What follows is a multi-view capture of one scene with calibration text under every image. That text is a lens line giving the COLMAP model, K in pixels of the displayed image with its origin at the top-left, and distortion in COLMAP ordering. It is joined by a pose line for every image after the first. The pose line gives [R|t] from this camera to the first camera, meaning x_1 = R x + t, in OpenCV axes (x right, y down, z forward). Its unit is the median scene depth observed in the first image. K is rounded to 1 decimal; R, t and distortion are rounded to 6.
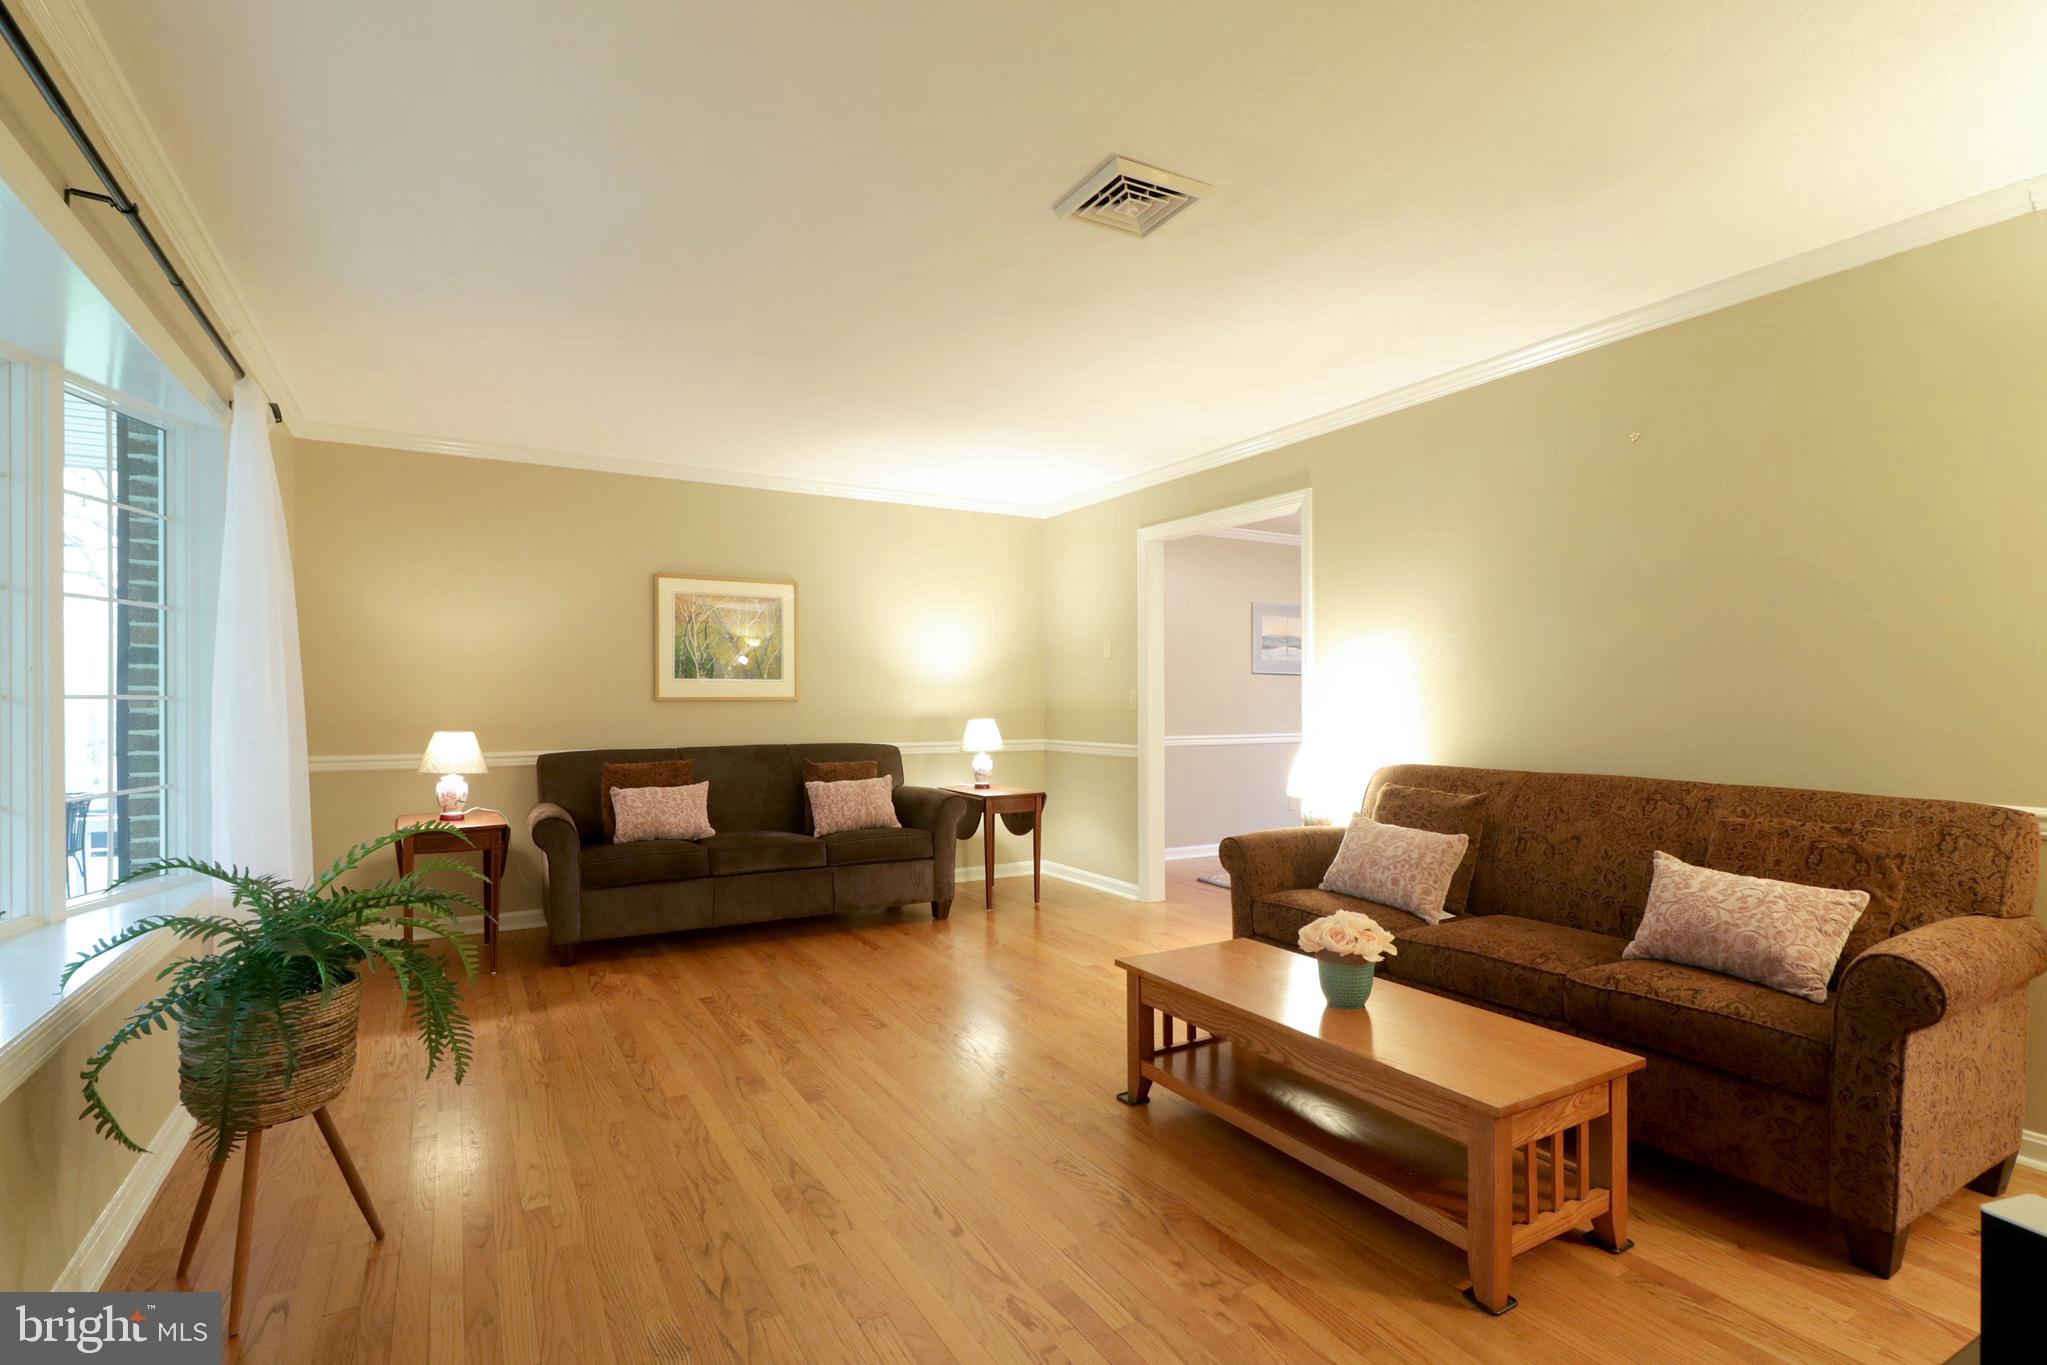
lens RADIAL K [[983.5, 0, 1032.6], [0, 983.5, 693.7], [0, 0, 1]] dist [0.000962, -0.000559]
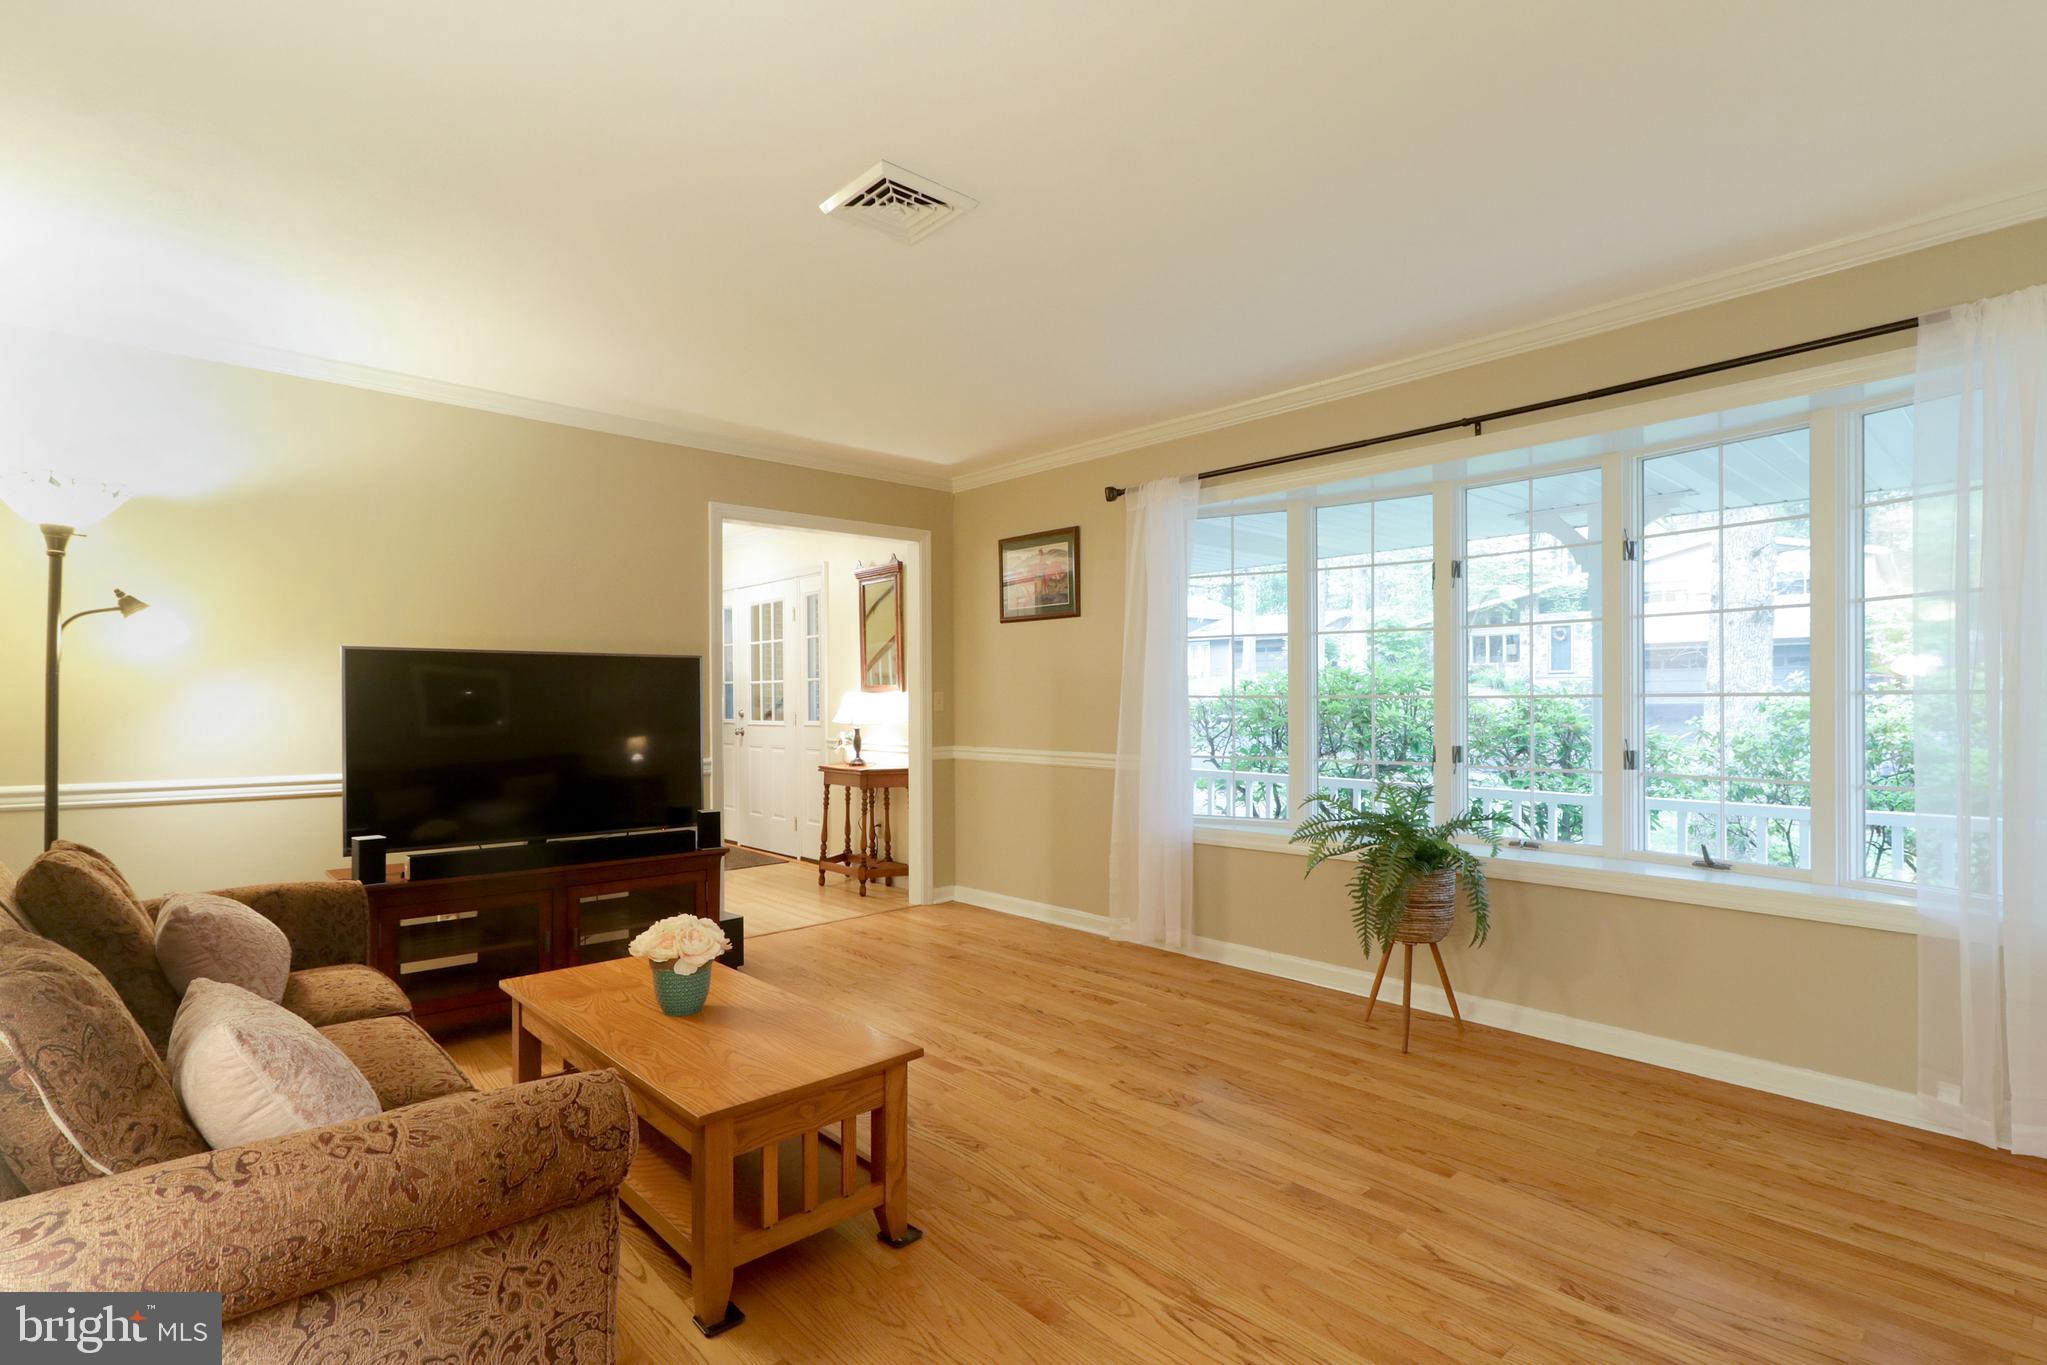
lens RADIAL K [[983.5, 0, 1031.3], [0, 983.5, 698.8], [0, 0, 1]] dist [0.000962, -0.000559]
pose [[-0.976237, 0.002449, -0.216693, 0.143779], [0.003721, 0.999978, -0.005462, 0.009769], [0.216675, -0.006139, -0.976225, 1.513837]]
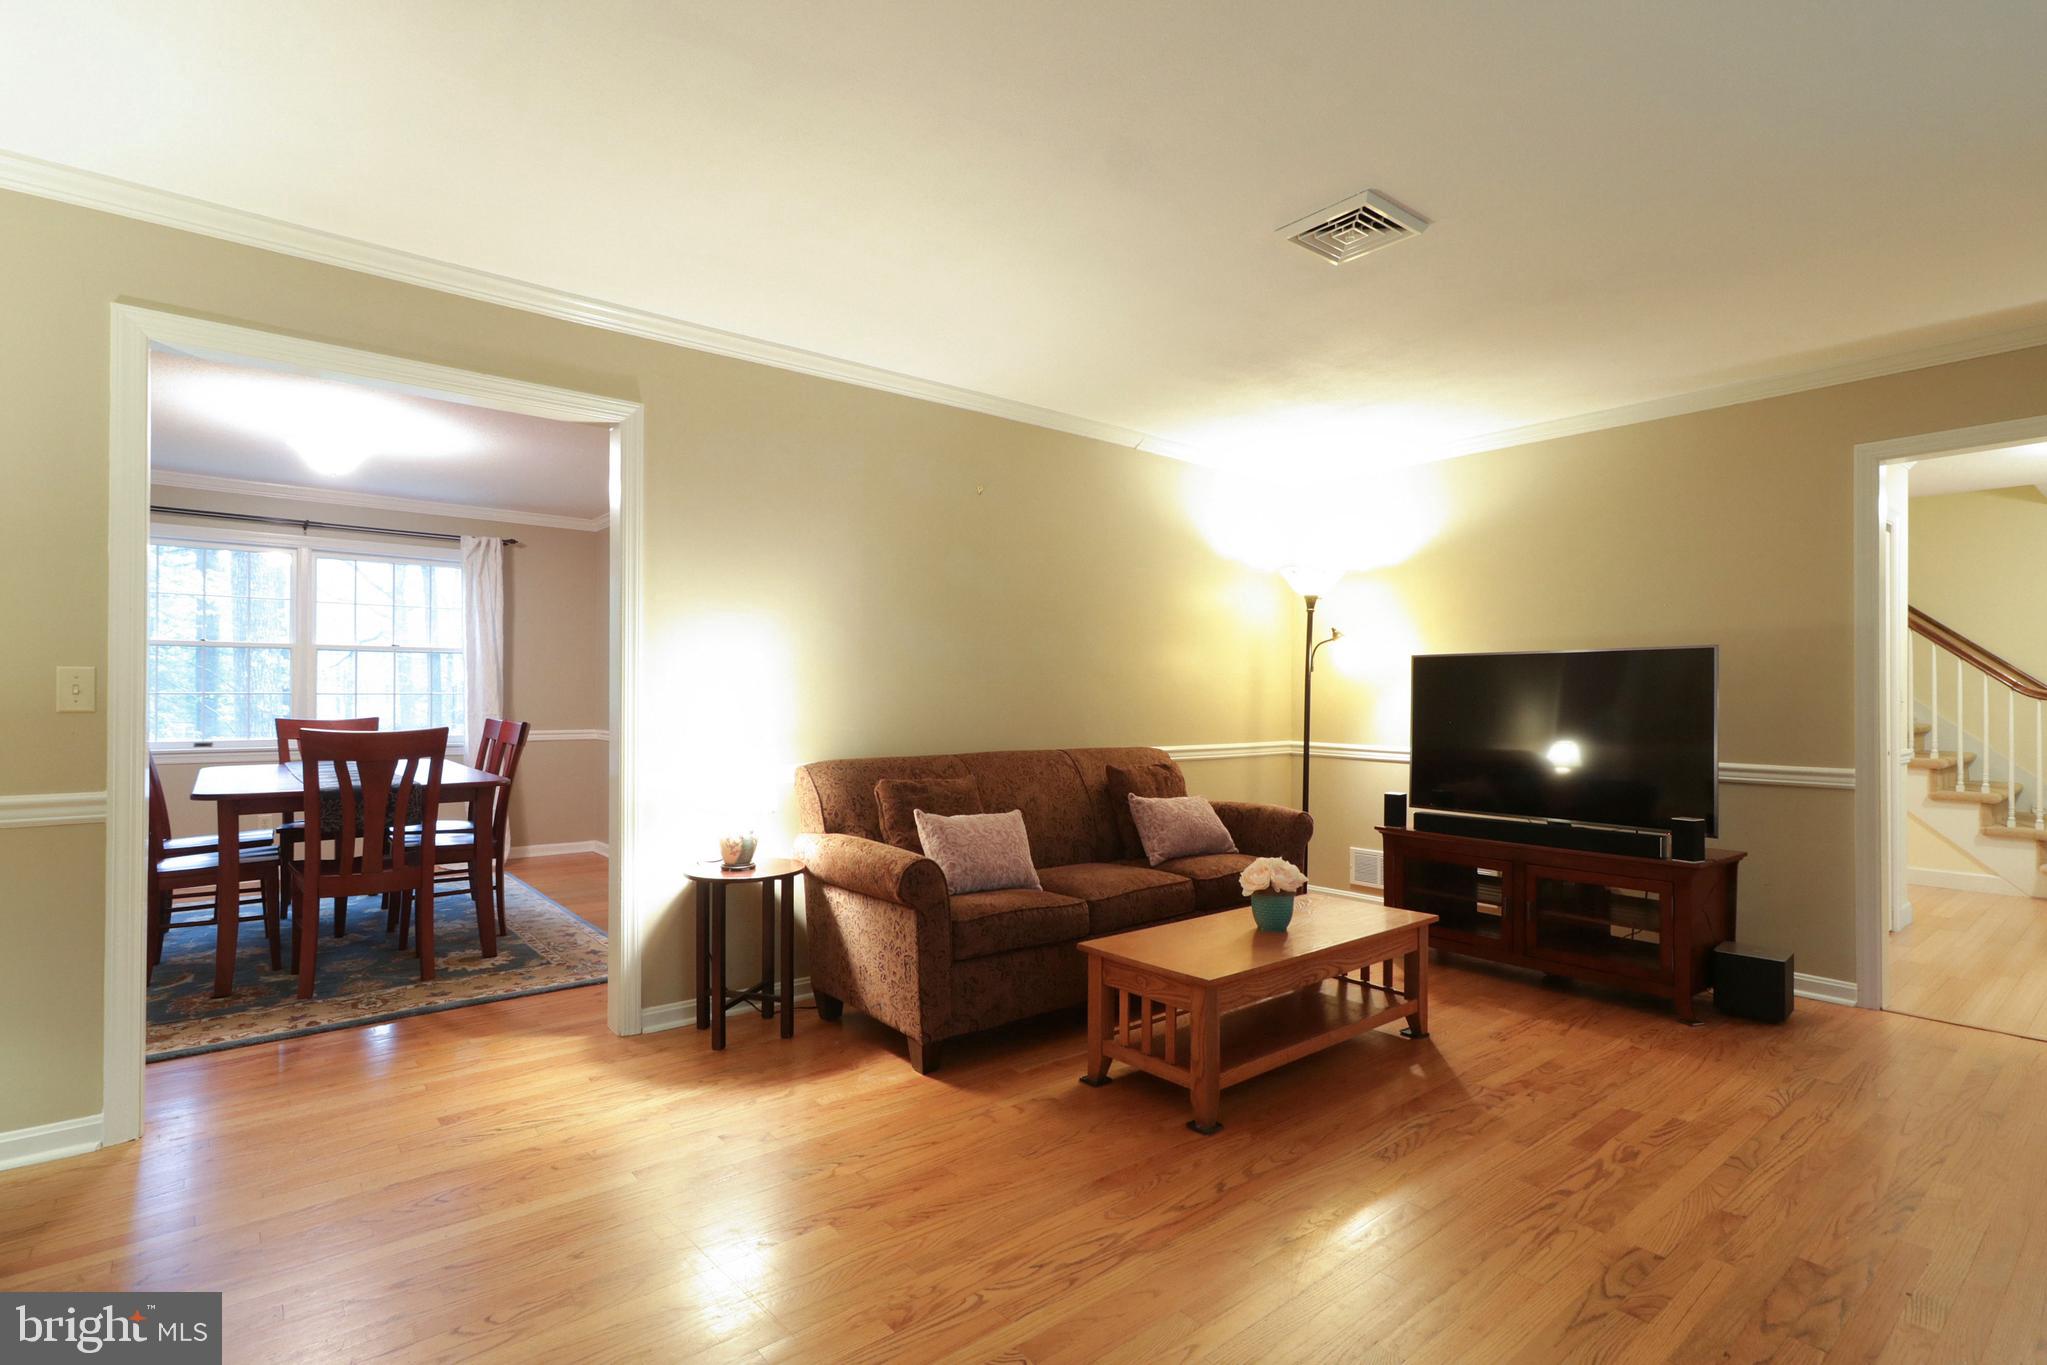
lens RADIAL K [[983.5, 0, 1028.2], [0, 983.5, 688.8], [0, 0, 1]] dist [0.000962, -0.000559]
pose [[-0.161641, 0.007400, 0.986822, -0.673332], [-0.007447, 0.999934, -0.008718, 0.011445], [-0.986822, -0.008758, -0.161575, 1.138457]]
